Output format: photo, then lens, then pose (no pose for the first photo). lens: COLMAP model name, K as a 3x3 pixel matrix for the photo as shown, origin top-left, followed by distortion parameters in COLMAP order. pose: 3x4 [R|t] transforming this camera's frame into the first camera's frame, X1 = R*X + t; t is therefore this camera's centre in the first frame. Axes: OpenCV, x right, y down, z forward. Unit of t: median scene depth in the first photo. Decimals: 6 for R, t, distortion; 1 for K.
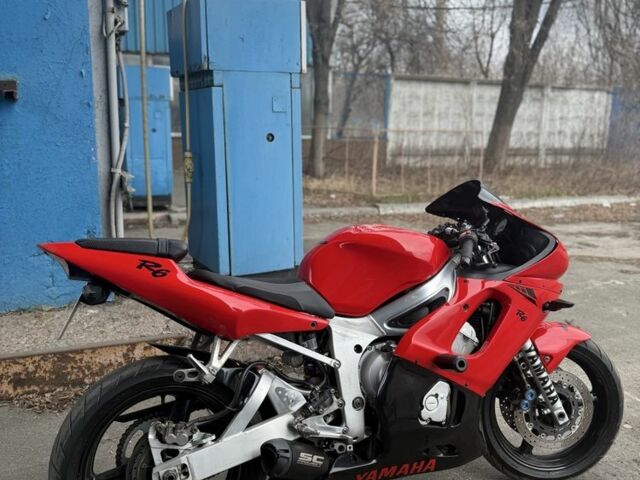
lens RADIAL K [[598.6, 0, 320.0], [0, 598.6, 240.0], [0, 0, 1]] dist [0.189195, -0.391258]
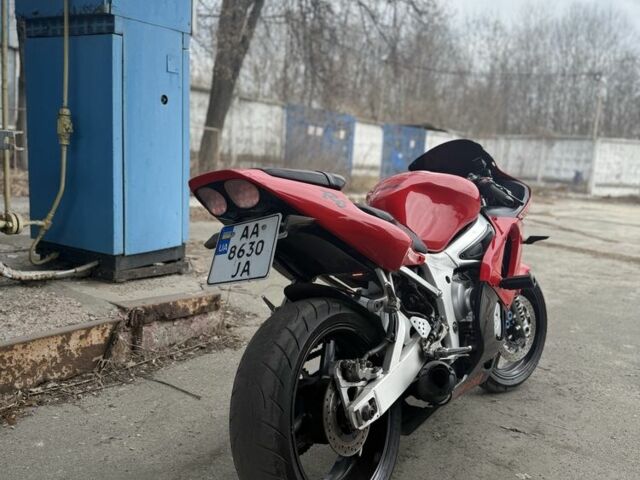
lens RADIAL K [[598.6, 0, 320.0], [0, 598.6, 240.0], [0, 0, 1]] dist [0.189195, -0.391258]
pose [[0.843152, -0.038448, 0.536300, -0.703716], [0.047526, 0.998865, -0.003109, 0.099976], [-0.535571, 0.028109, 0.844022, 0.196339]]
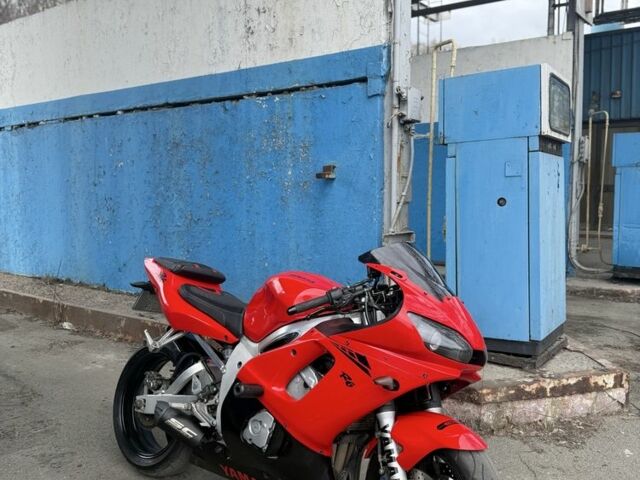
lens RADIAL K [[598.6, 0, 320.0], [0, 598.6, 240.0], [0, 0, 1]] dist [0.189195, -0.391258]
pose [[0.470792, 0.052038, -0.880708, 1.209930], [-0.155333, 0.987554, -0.024684, -0.067712], [0.868462, 0.148424, 0.473015, 0.506656]]
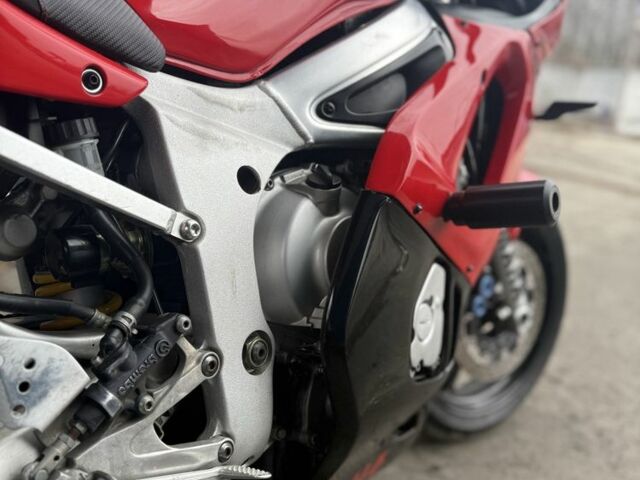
lens RADIAL K [[598.6, 0, 320.0], [0, 598.6, 240.0], [0, 0, 1]] dist [0.189195, -0.391258]
pose [[0.855741, -0.050989, 0.514887, -0.062168], [-0.008958, 0.993523, 0.113275, 0.173570], [-0.517328, -0.101547, 0.849741, 0.709304]]
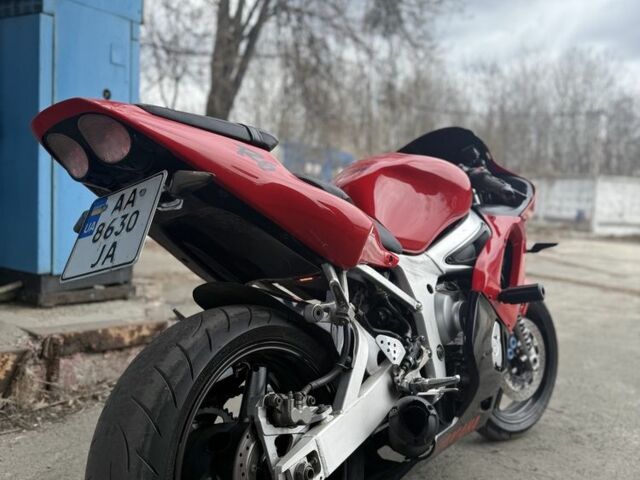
lens RADIAL K [[598.6, 0, 320.0], [0, 598.6, 240.0], [0, 0, 1]] dist [0.189195, -0.391258]
pose [[0.844915, -0.002788, 0.534893, -0.499974], [0.049866, 0.996042, -0.073577, 0.164557], [-0.532571, 0.088839, 0.841710, 0.369630]]
